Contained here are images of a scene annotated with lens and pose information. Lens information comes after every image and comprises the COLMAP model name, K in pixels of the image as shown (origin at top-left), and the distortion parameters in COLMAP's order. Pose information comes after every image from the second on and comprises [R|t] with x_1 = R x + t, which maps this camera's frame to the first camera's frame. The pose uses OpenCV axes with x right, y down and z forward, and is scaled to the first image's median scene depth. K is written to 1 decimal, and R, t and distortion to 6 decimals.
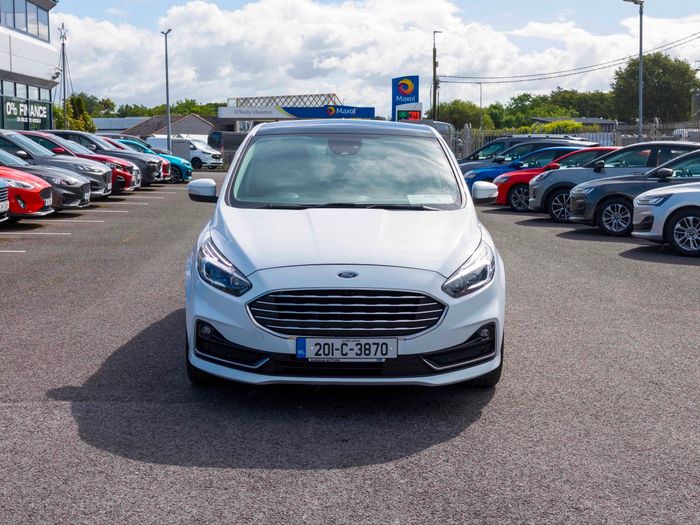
lens RADIAL K [[993.9, 0, 350.0], [0, 993.9, 262.5], [0, 0, 1]] dist [-0.038313, -0.014275]
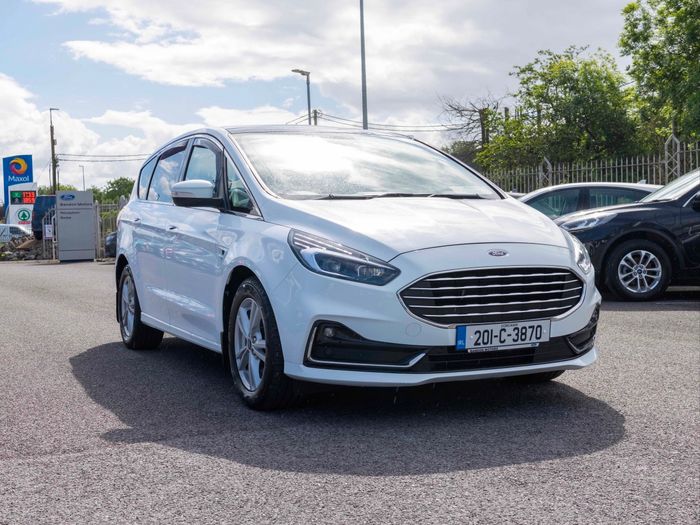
lens RADIAL K [[993.9, 0, 350.0], [0, 993.9, 262.5], [0, 0, 1]] dist [-0.038313, -0.014275]
pose [[0.896297, -0.038134, 0.441812, -0.522425], [0.080897, 0.993638, -0.078352, 0.080683], [-0.436013, 0.105968, 0.893680, 0.250275]]
